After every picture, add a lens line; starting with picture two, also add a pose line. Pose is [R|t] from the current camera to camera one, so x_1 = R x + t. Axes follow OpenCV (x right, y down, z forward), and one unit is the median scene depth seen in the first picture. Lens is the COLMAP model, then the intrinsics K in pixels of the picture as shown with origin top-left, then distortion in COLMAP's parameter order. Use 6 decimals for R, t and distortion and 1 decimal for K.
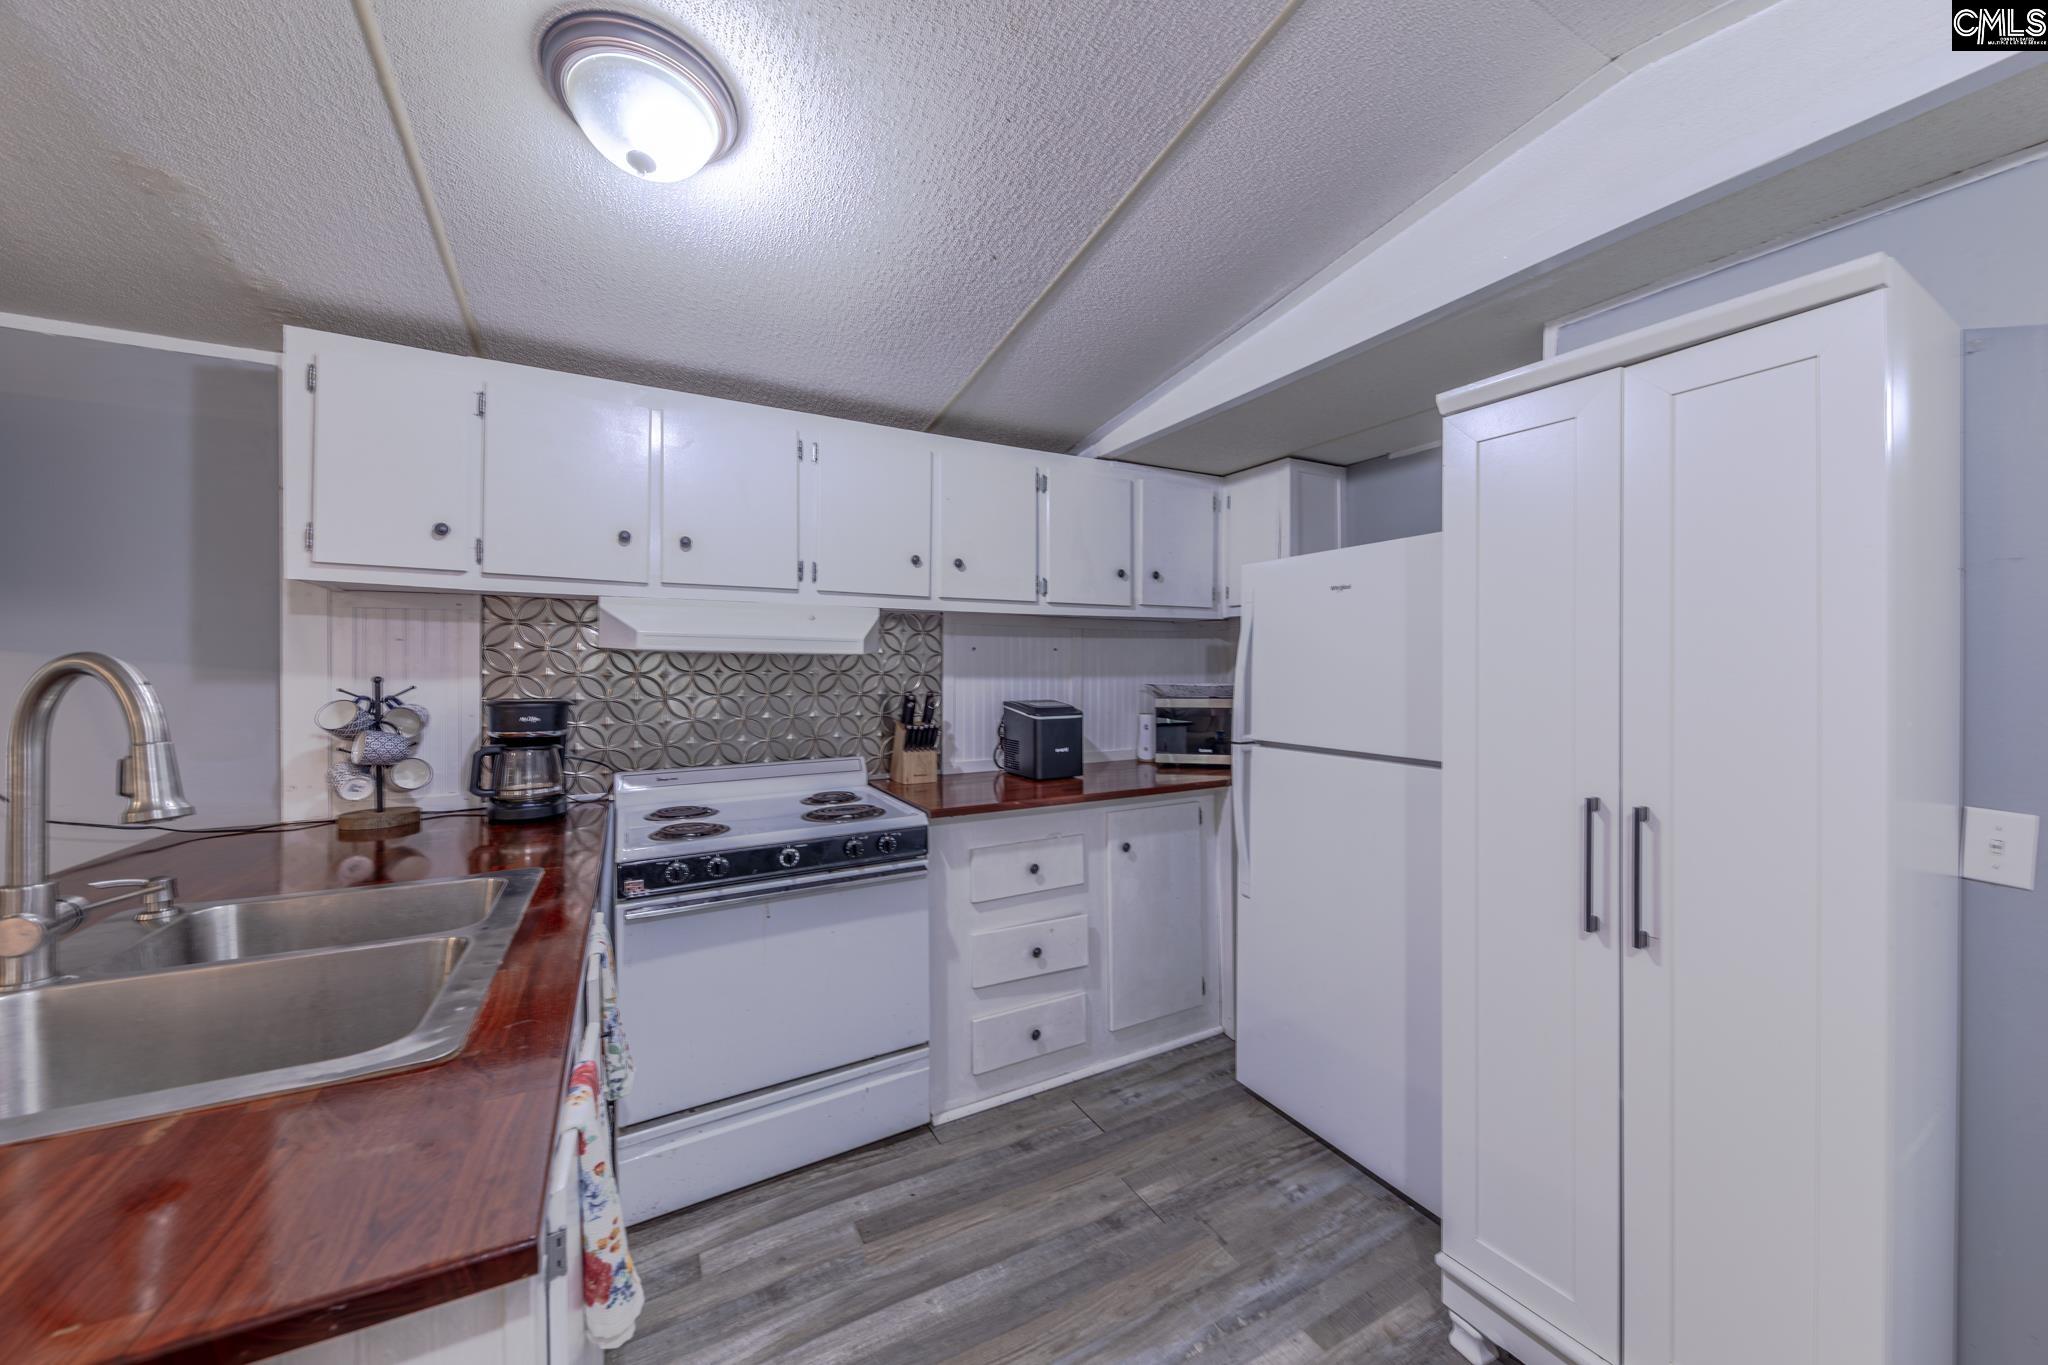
lens RADIAL K [[736.4, 0, 1054.2], [0, 736.4, 664.6], [0, 0, 1]] dist [0.000605, -0.000515]
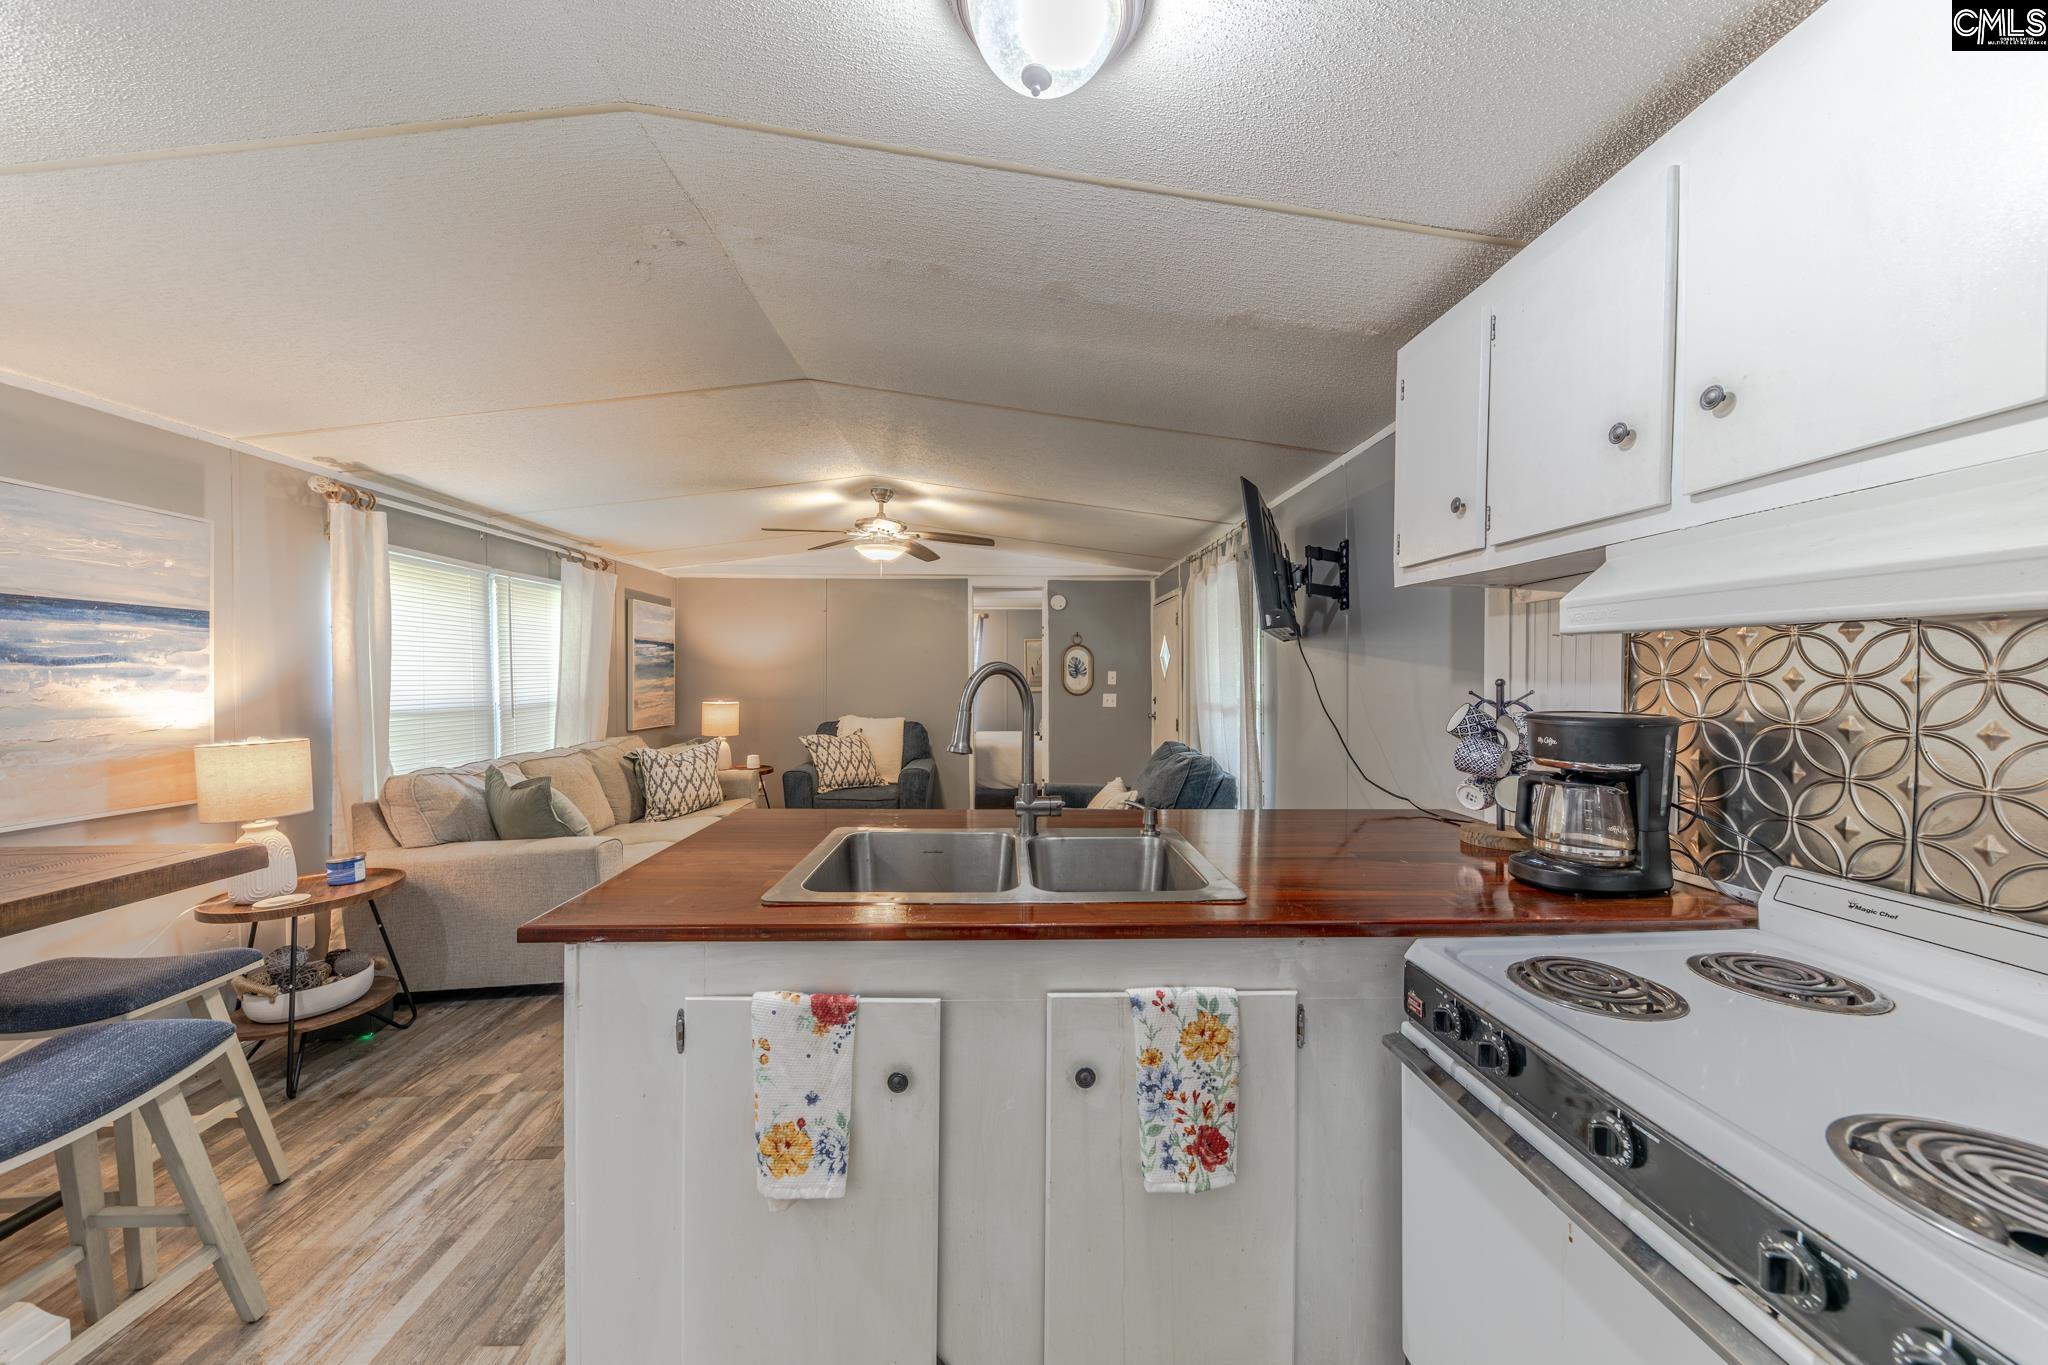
lens RADIAL K [[709.0, 0, 1021.6], [0, 709.0, 679.3], [0, 0, 1]] dist [0.012867, -0.002061]
pose [[-0.472919, 0.004159, -0.881096, 0.116581], [0.005298, 0.999984, 0.001877, 0.011449], [0.881090, -0.003780, -0.472933, 0.845826]]
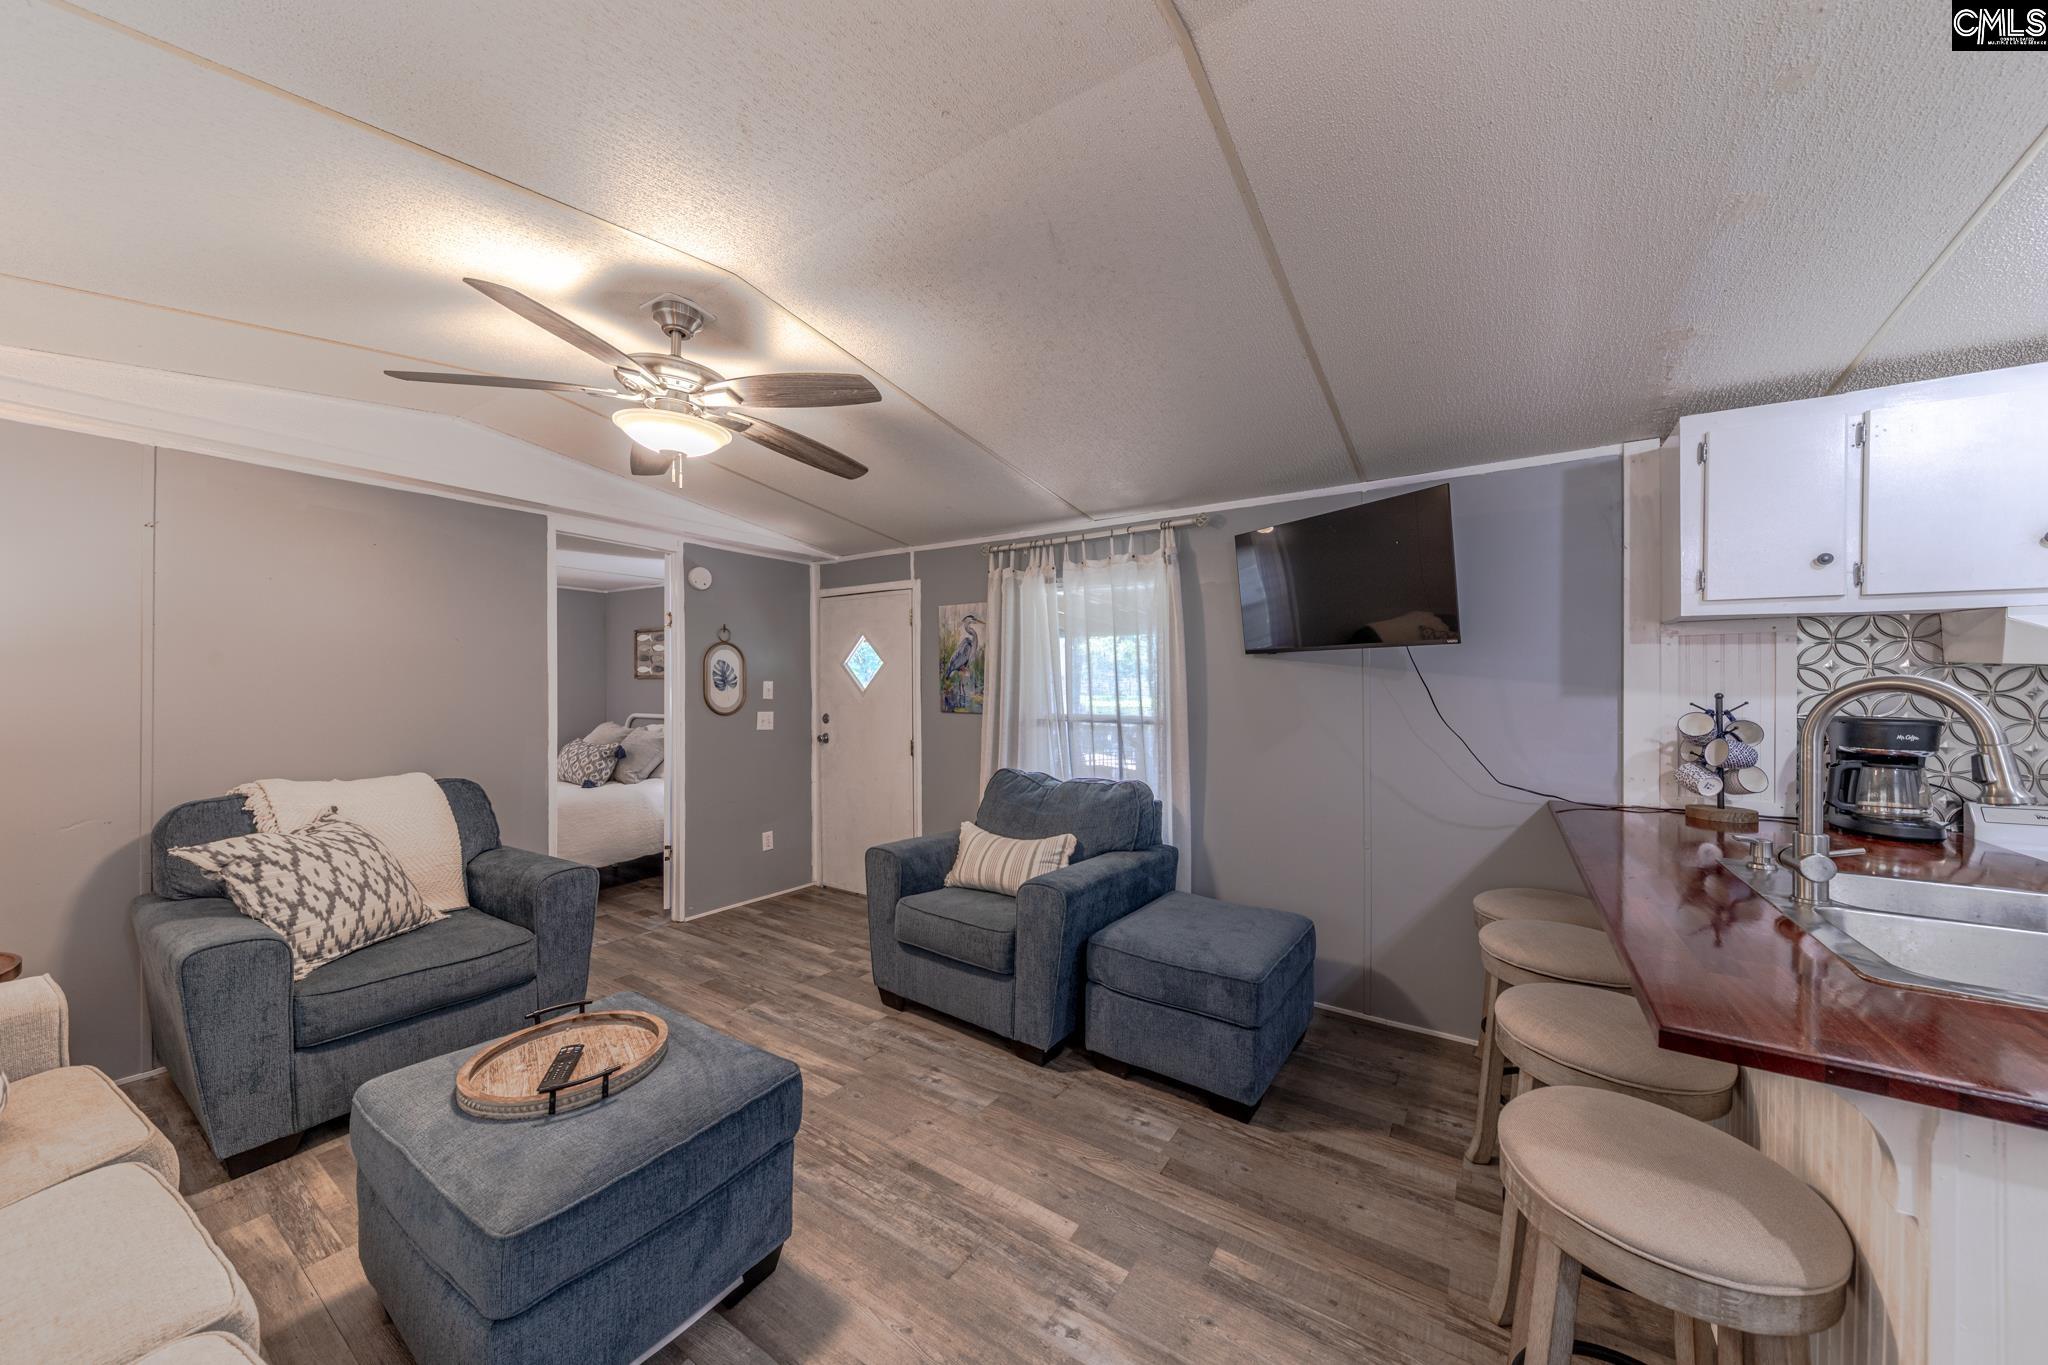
lens RADIAL K [[709.0, 0, 1026.5], [0, 709.0, 676.4], [0, 0, 1]] dist [0.012867, -0.002061]
pose [[0.446213, -0.011135, -0.894857, -0.364627], [0.004284, 0.999938, -0.010307, -0.003284], [0.894916, 0.000765, 0.446233, -0.475443]]
